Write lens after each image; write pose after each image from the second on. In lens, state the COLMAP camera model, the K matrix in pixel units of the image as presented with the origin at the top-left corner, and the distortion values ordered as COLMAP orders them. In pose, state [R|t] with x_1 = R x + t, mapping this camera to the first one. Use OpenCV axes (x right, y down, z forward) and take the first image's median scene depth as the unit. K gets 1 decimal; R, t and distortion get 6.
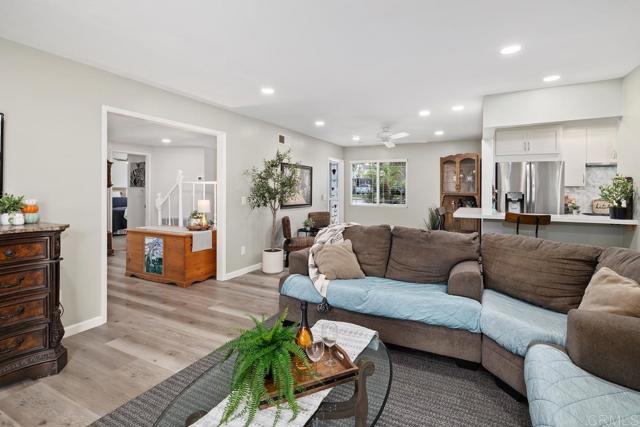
lens RADIAL K [[309.0, 0, 320.1], [0, 309.0, 200.2], [0, 0, 1]] dist [-0.001726, -0.000492]
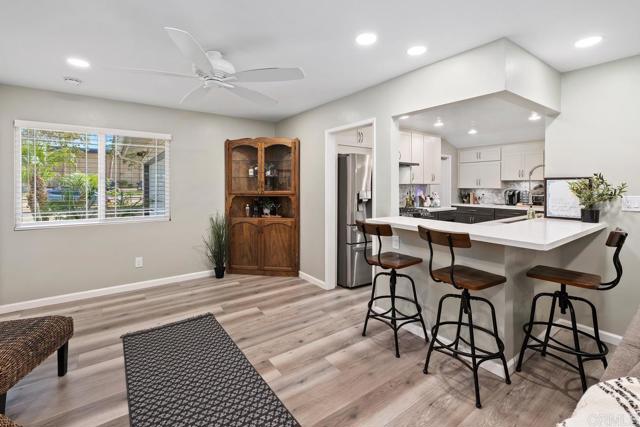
lens RADIAL K [[292.2, 0, 318.0], [0, 292.2, 185.3], [0, 0, 1]] dist [0.001560, 0.000163]
pose [[0.463059, -0.008300, 0.886288, -0.075540], [0.033907, 0.999390, -0.008356, -0.029616], [-0.885678, 0.033921, 0.463058, 0.544392]]
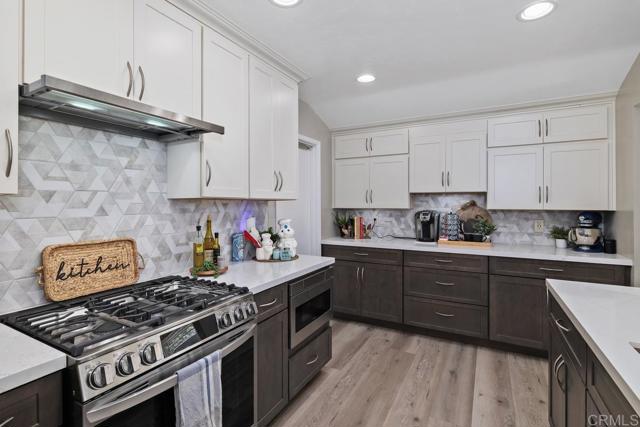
lens RADIAL K [[309.0, 0, 320.1], [0, 309.0, 200.2], [0, 0, 1]] dist [-0.001726, -0.000492]
pose [[0.033293, 0.000329, 0.999446, 0.489142], [0.035184, 0.999380, -0.001501, -0.025347], [-0.998826, 0.035214, 0.033261, 0.585385]]
